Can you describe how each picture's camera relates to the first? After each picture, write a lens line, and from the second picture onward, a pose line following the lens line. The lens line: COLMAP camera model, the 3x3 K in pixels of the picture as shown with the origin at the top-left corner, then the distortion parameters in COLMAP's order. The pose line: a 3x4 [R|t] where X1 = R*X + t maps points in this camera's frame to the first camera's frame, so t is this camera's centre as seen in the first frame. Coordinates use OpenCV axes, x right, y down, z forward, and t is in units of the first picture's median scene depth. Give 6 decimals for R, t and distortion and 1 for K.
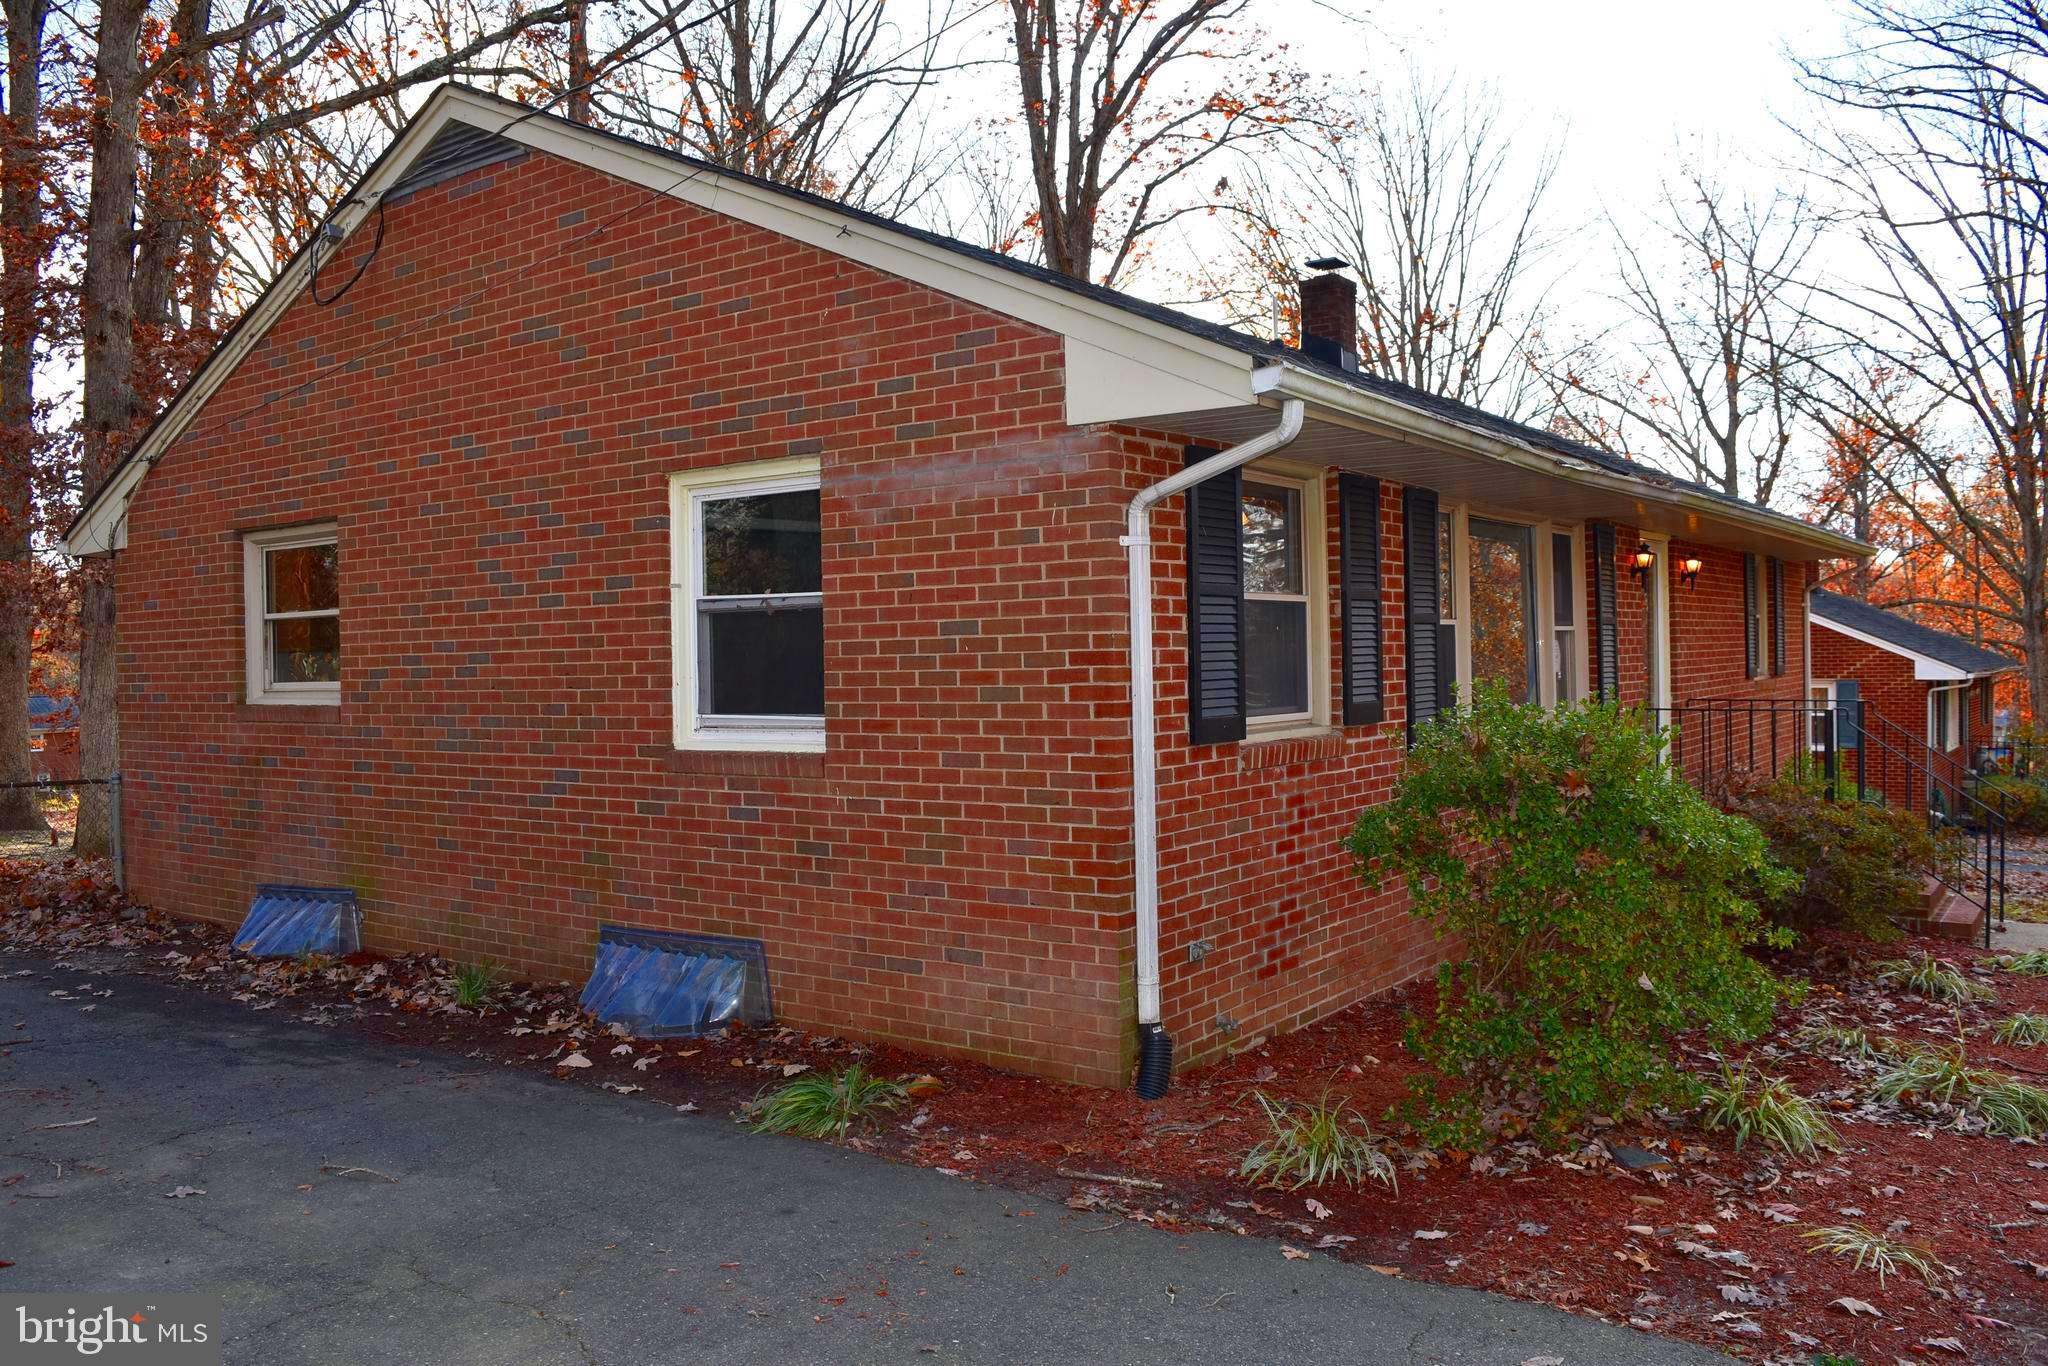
lens RADIAL K [[1608.4, 0, 1032.8], [0, 1608.4, 682.3], [0, 0, 1]] dist [-0.088385, 0.023278]
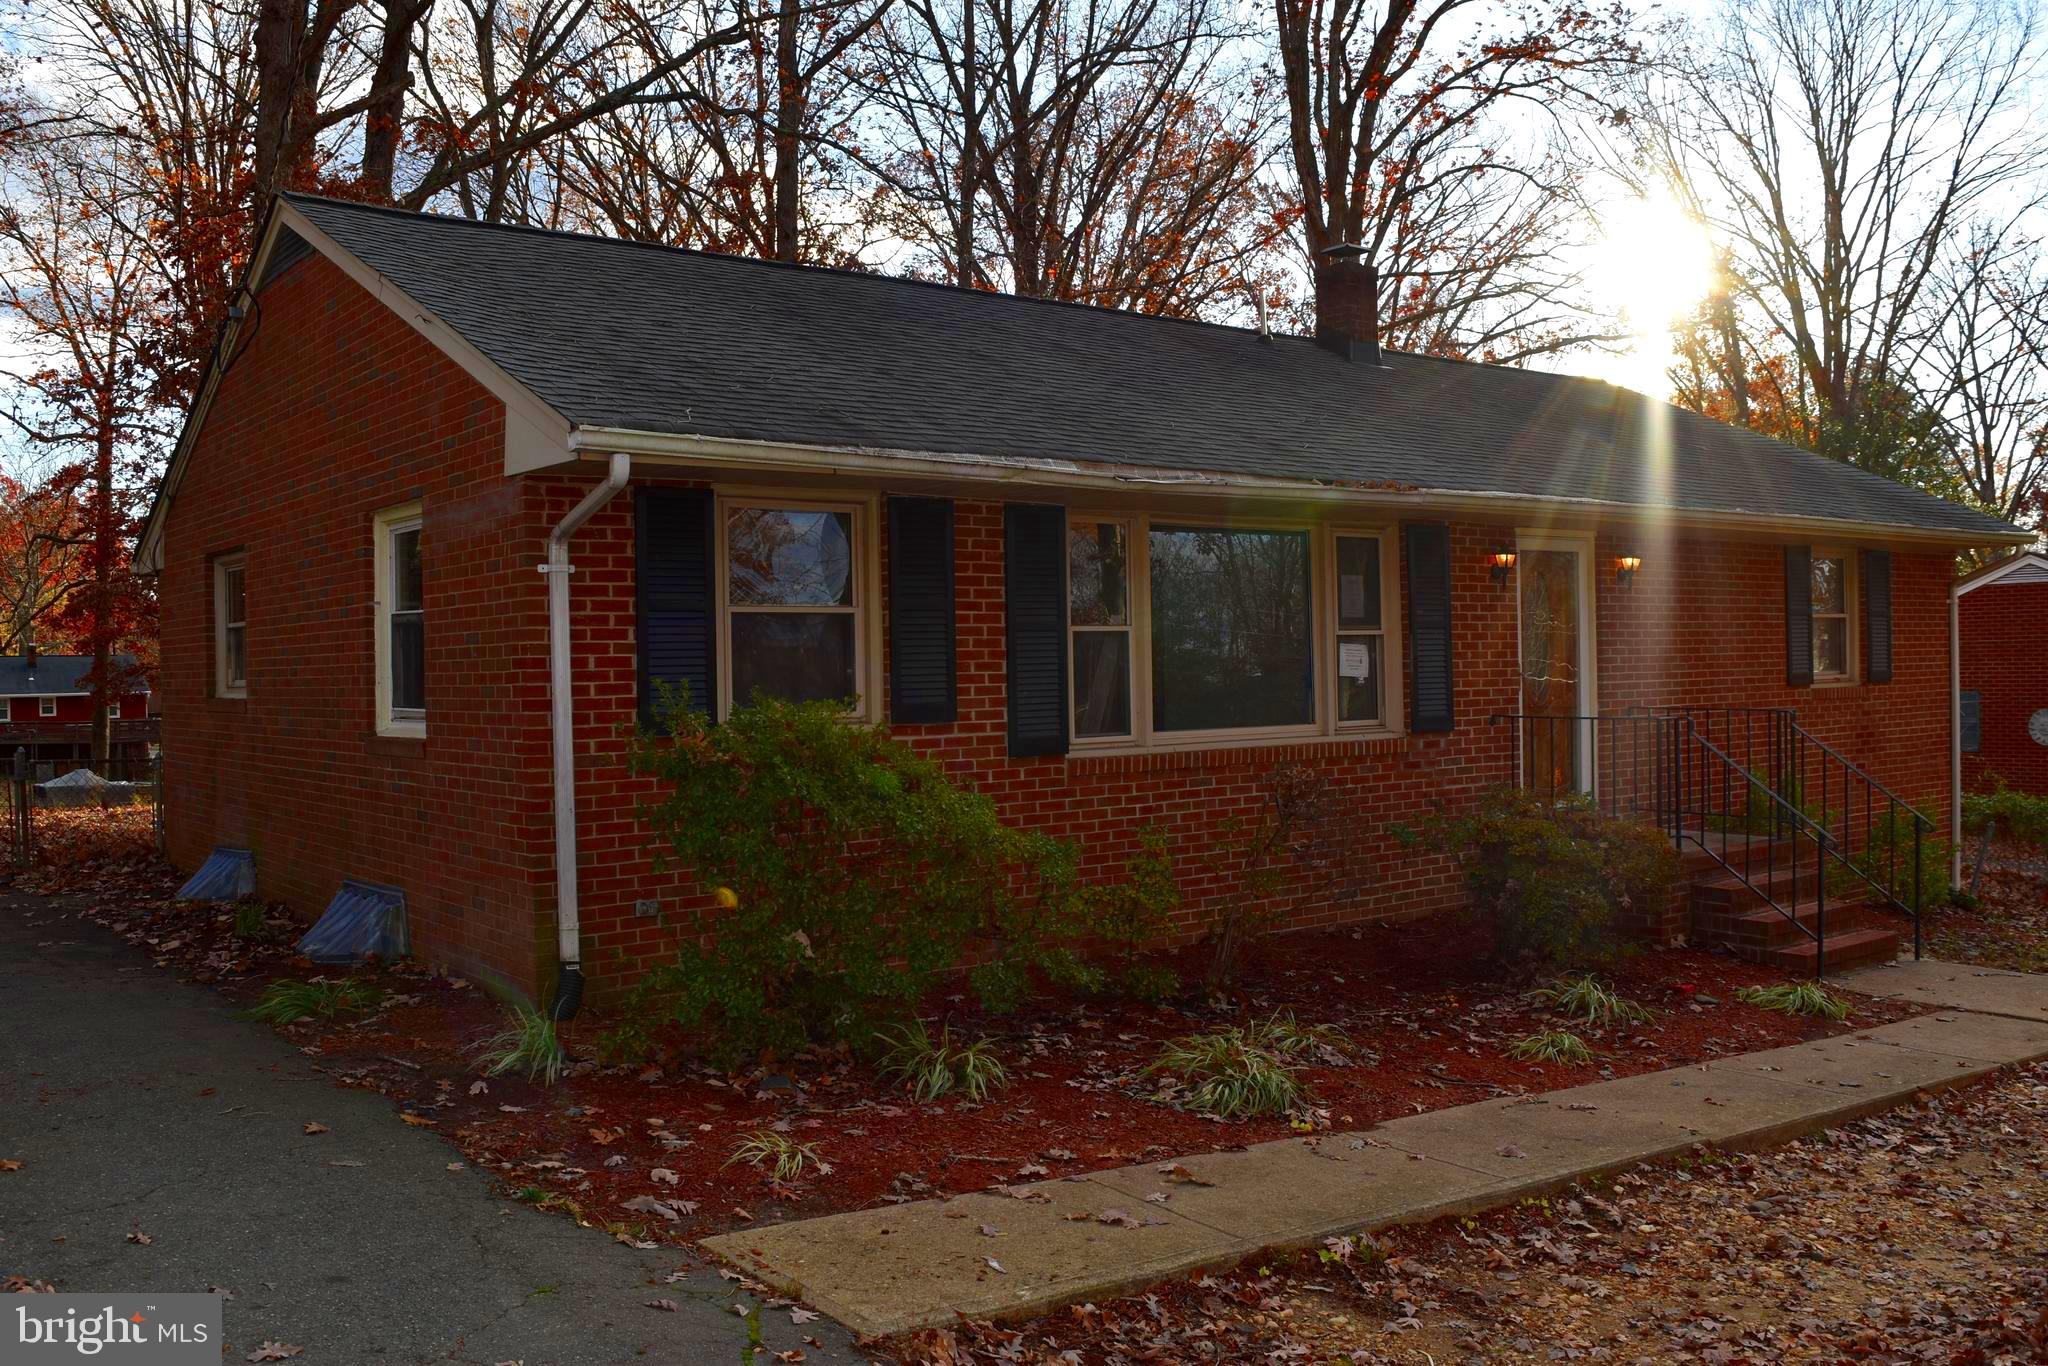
lens RADIAL K [[1780.4, 0, 1025.4], [0, 1780.4, 679.9], [0, 0, 1]] dist [-0.082232, 0.008648]
pose [[0.957288, 0.005565, -0.289082, 0.563168], [-0.006451, 0.999977, -0.002110, -0.001246], [0.289063, 0.003885, 0.957302, -0.135949]]
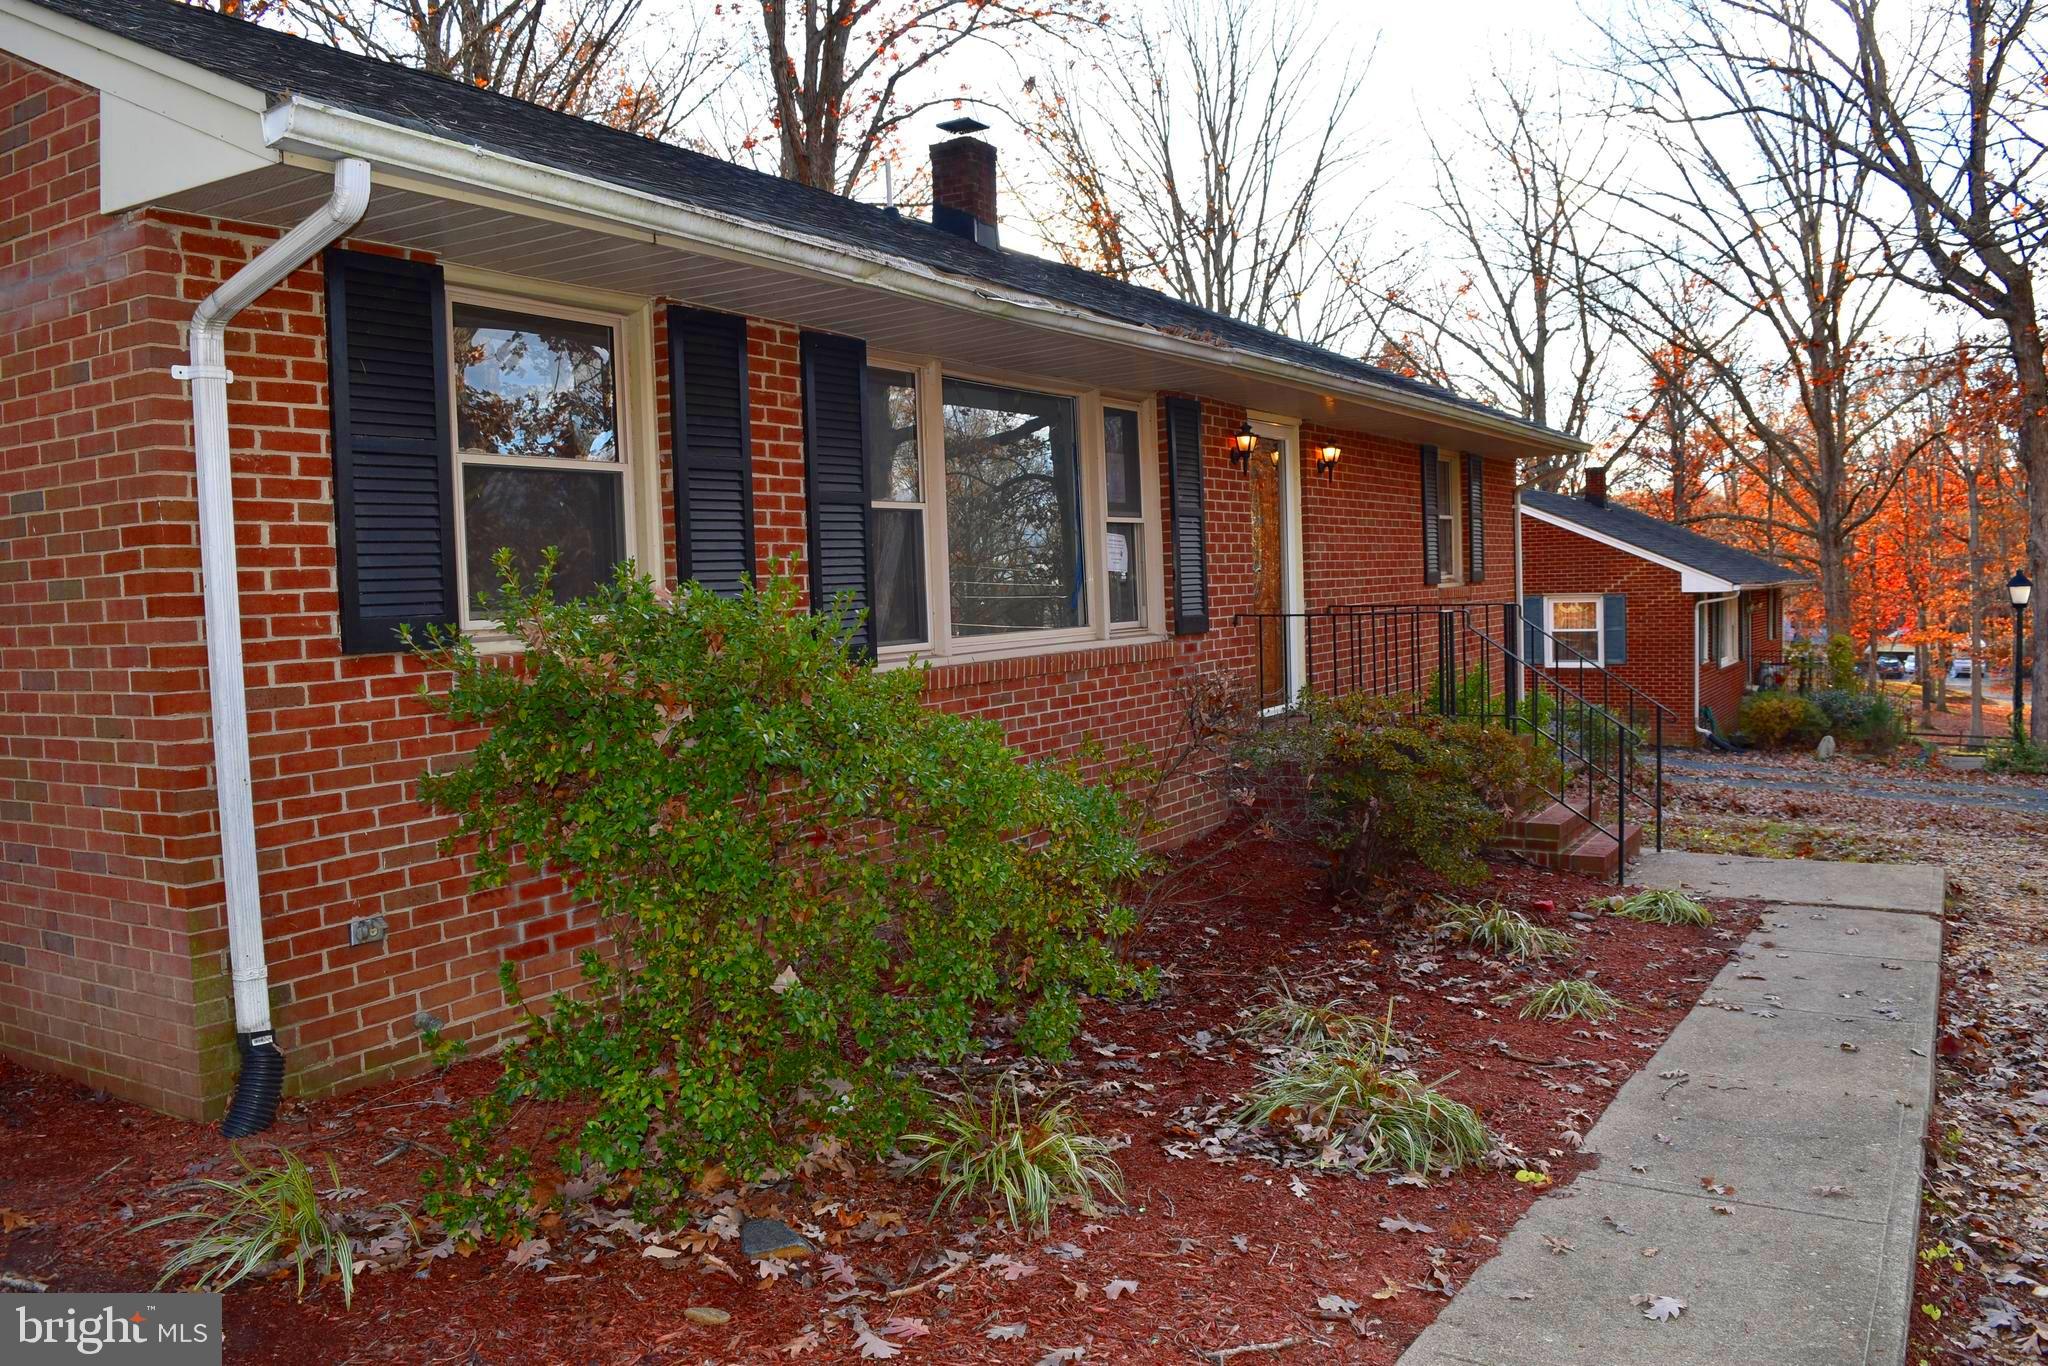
lens RADIAL K [[1608.4, 0, 1017.9], [0, 1608.4, 681.4], [0, 0, 1]] dist [-0.088385, 0.023278]
pose [[0.997199, -0.018895, 0.072367, 0.265044], [0.015924, 0.999016, 0.041402, 0.019441], [-0.073078, -0.040133, 0.996518, 0.184615]]
